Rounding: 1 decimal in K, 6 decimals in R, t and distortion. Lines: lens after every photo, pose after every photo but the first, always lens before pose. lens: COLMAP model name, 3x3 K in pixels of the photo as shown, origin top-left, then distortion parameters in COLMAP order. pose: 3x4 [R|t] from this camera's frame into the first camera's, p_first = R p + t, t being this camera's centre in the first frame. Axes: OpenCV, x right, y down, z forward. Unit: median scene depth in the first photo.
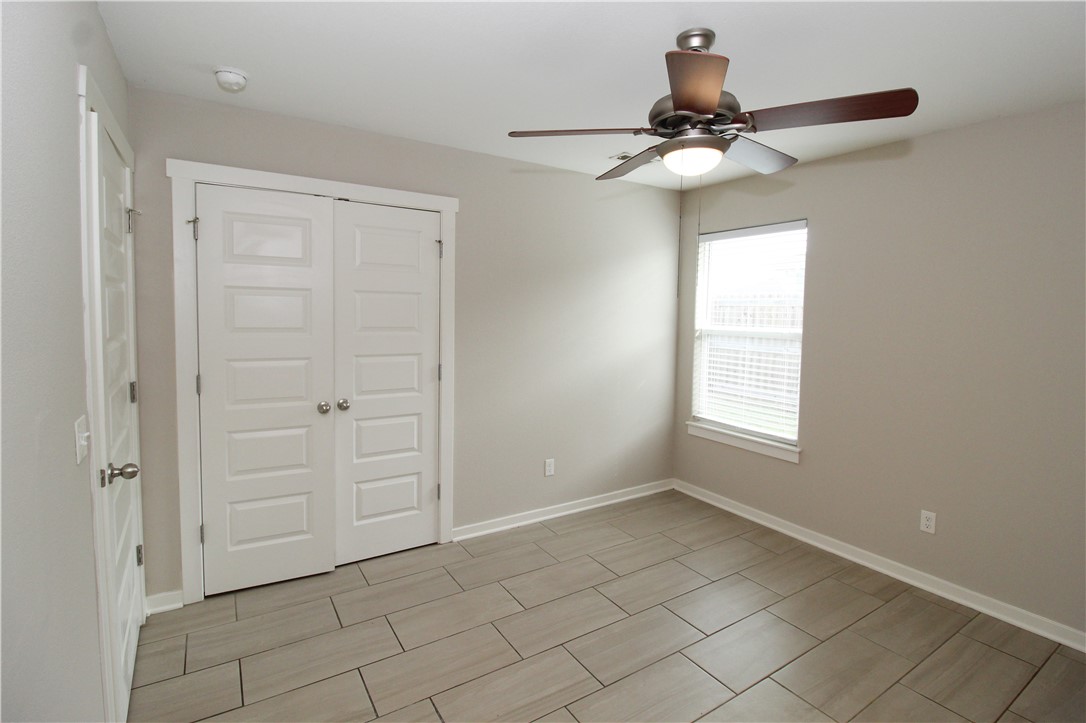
lens RADIAL K [[515.0, 0, 541.4], [0, 515.0, 343.8], [0, 0, 1]] dist [-0.017729, -0.000572]
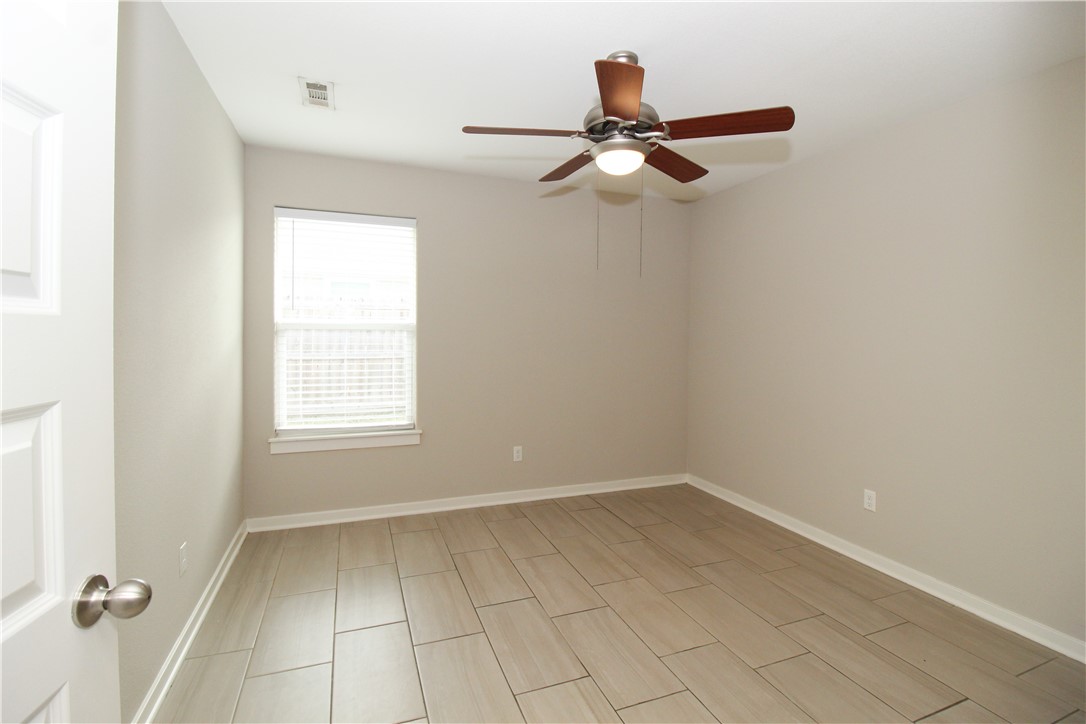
lens RADIAL K [[505.5, 0, 546.9], [0, 505.5, 340.6], [0, 0, 1]] dist [0.002433, 0.000004]
pose [[0.190741, -0.031213, 0.981144, -0.485894], [0.054169, 0.998306, 0.021228, 0.008008], [-0.980145, 0.049098, 0.192108, 0.517334]]
